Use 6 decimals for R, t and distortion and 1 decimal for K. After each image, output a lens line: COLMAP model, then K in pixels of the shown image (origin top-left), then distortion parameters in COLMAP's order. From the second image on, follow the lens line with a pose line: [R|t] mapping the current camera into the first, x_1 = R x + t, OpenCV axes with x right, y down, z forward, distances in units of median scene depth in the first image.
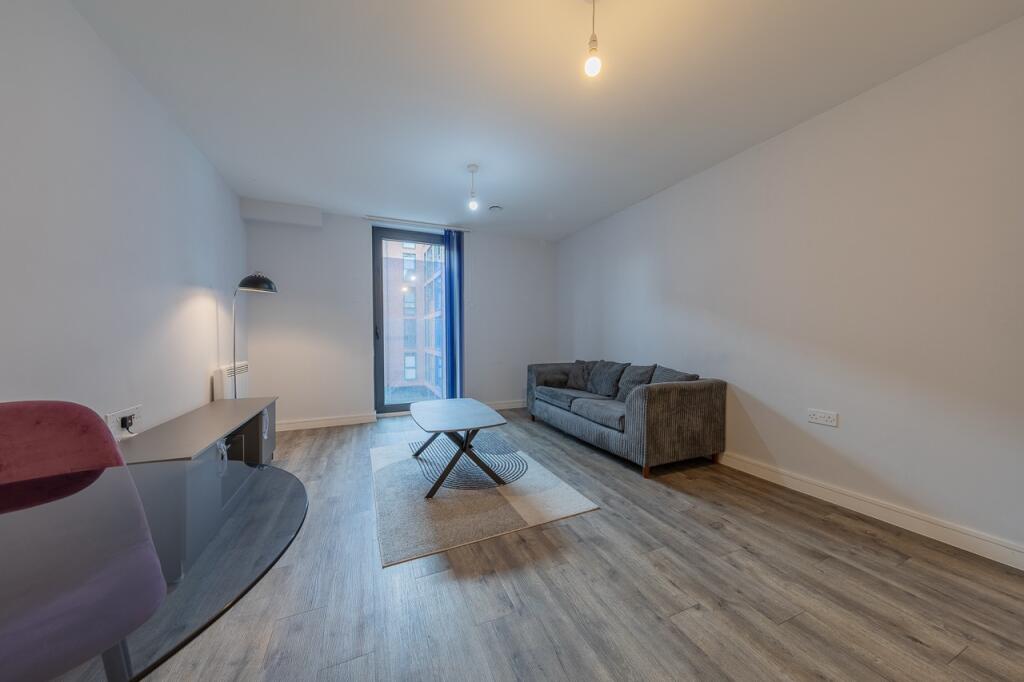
lens RADIAL K [[340.7, 0, 512.2], [0, 340.7, 344.2], [0, 0, 1]] dist [0.006786, -0.000045]
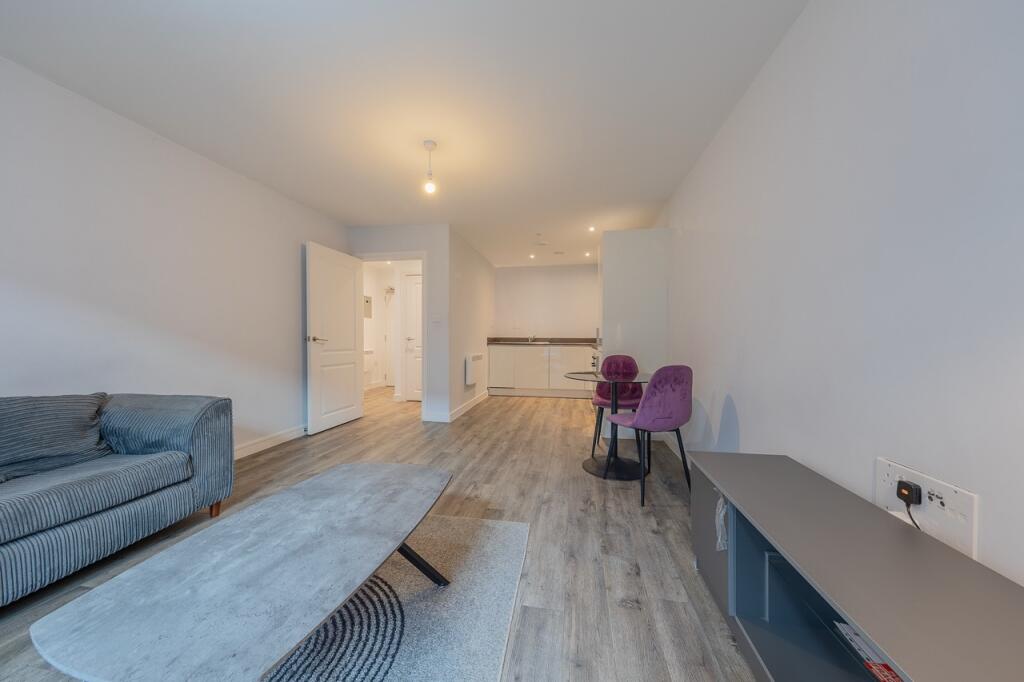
lens RADIAL K [[340.7, 0, 512.2], [0, 340.7, 344.2], [0, 0, 1]] dist [0.006786, -0.000045]
pose [[-0.831181, -0.011116, 0.555891, -0.627587], [0.011778, 0.999224, 0.037592, -0.031487], [-0.555877, 0.037793, -0.830405, 1.272348]]
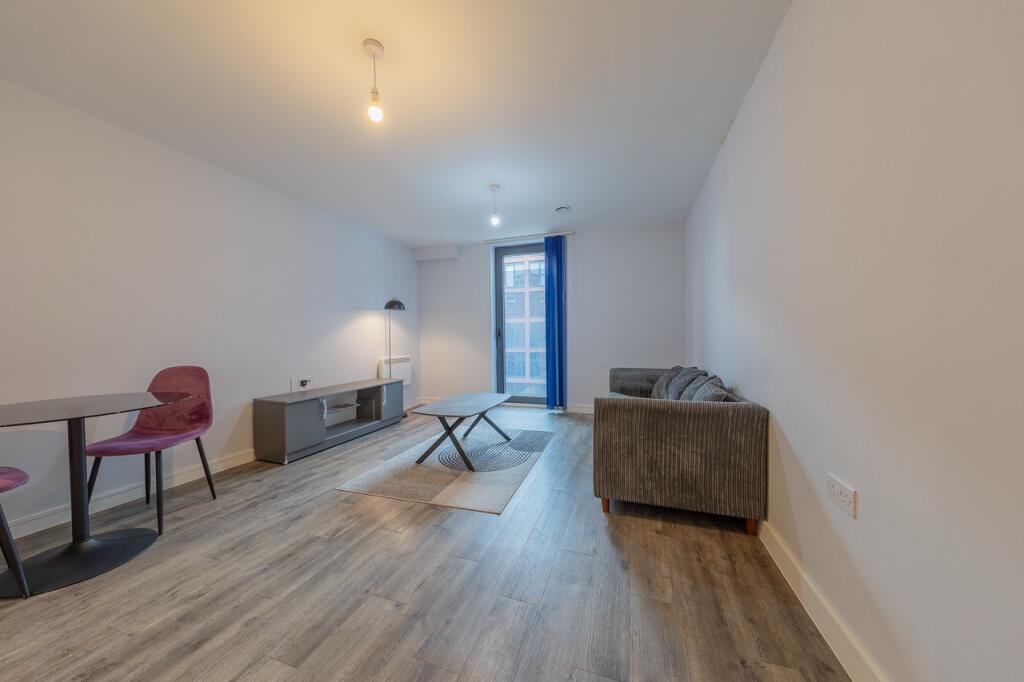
lens RADIAL K [[340.7, 0, 512.2], [0, 340.7, 344.2], [0, 0, 1]] dist [0.006786, -0.000045]
pose [[0.735974, 0.005514, -0.676987, 0.780945], [-0.005483, 0.999983, 0.002184, -0.007787], [0.676988, 0.002104, 0.735991, 0.251104]]
